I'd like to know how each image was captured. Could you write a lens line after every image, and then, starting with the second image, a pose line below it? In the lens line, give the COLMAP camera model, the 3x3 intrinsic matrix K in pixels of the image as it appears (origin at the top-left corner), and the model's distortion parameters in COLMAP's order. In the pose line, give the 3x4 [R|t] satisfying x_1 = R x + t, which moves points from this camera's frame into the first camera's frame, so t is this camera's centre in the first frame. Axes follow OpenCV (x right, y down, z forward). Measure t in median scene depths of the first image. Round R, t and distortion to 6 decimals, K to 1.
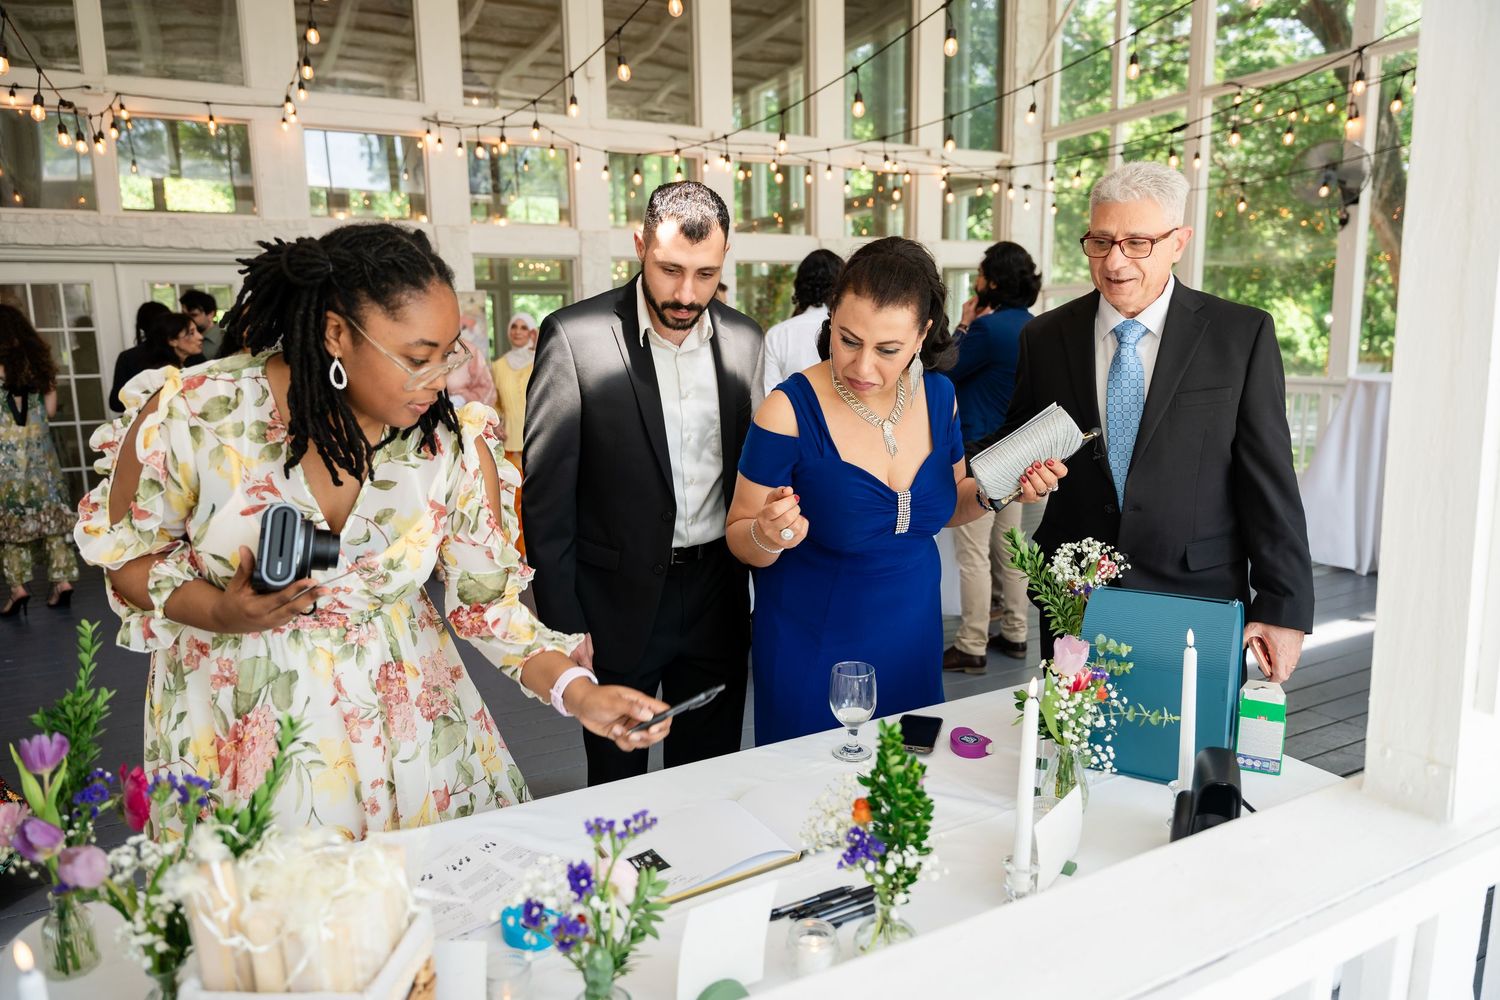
lens RADIAL K [[1024.2, 0, 747.4], [0, 1024.2, 497.7], [0, 0, 1]] dist [-0.004877, 0.000040]
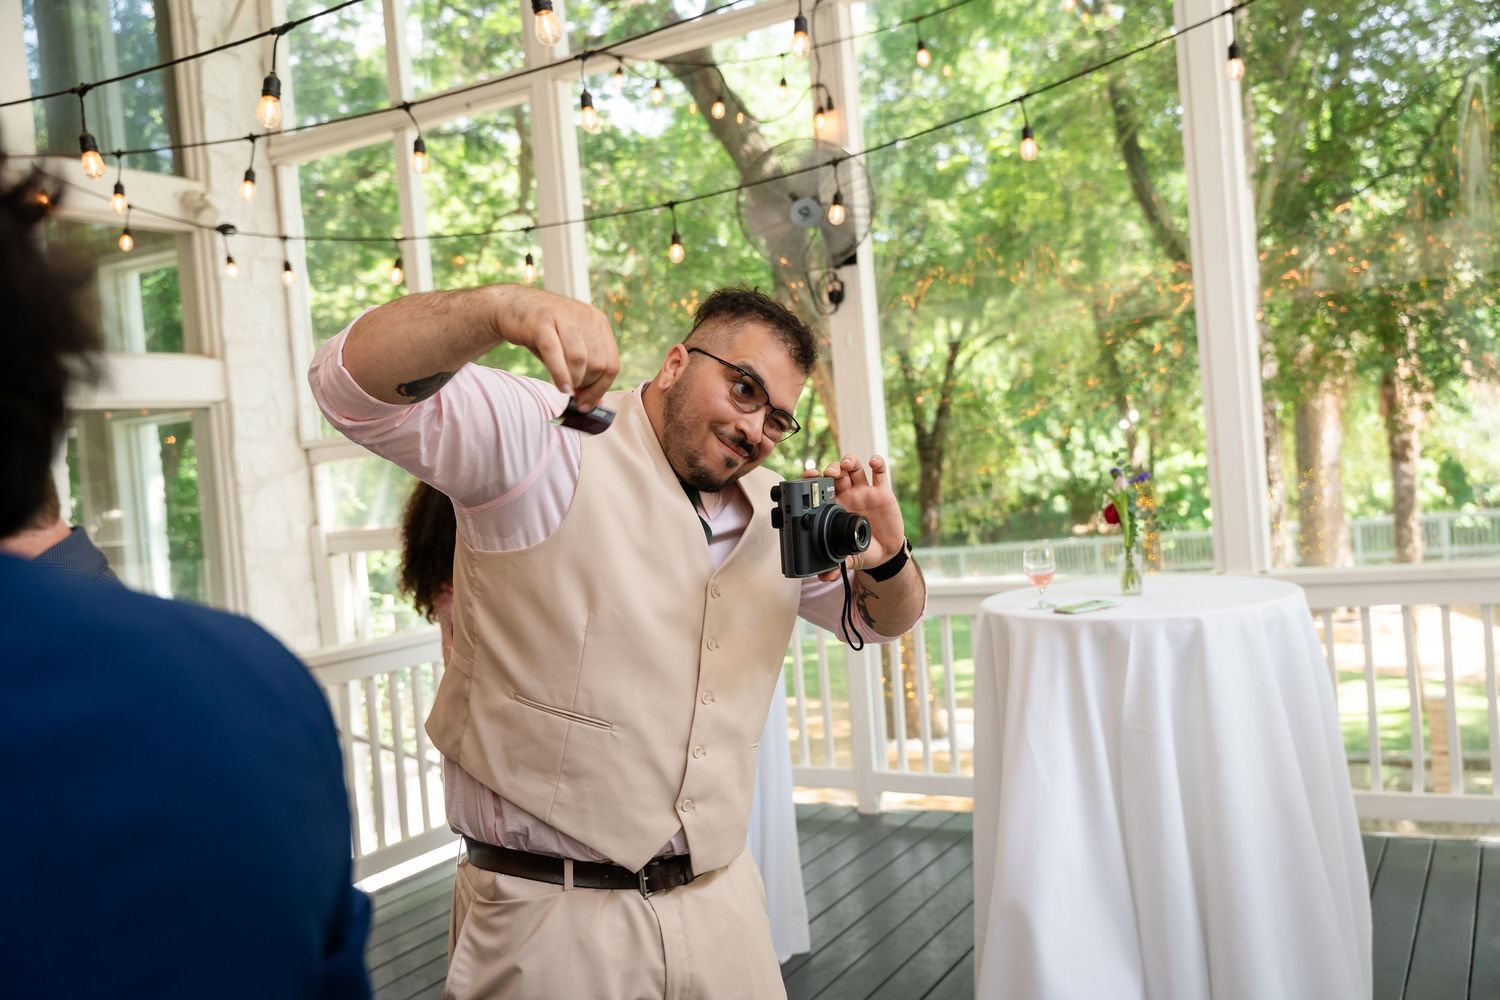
lens RADIAL K [[1381.9, 0, 748.4], [0, 1381.9, 499.7], [0, 0, 1]] dist [-0.018129, 0.000000]
pose [[0.851743, -0.058915, 0.520637, 0.147556], [0.143208, 0.981999, -0.123161, -0.075879], [-0.504009, 0.179461, 0.844848, 0.390252]]
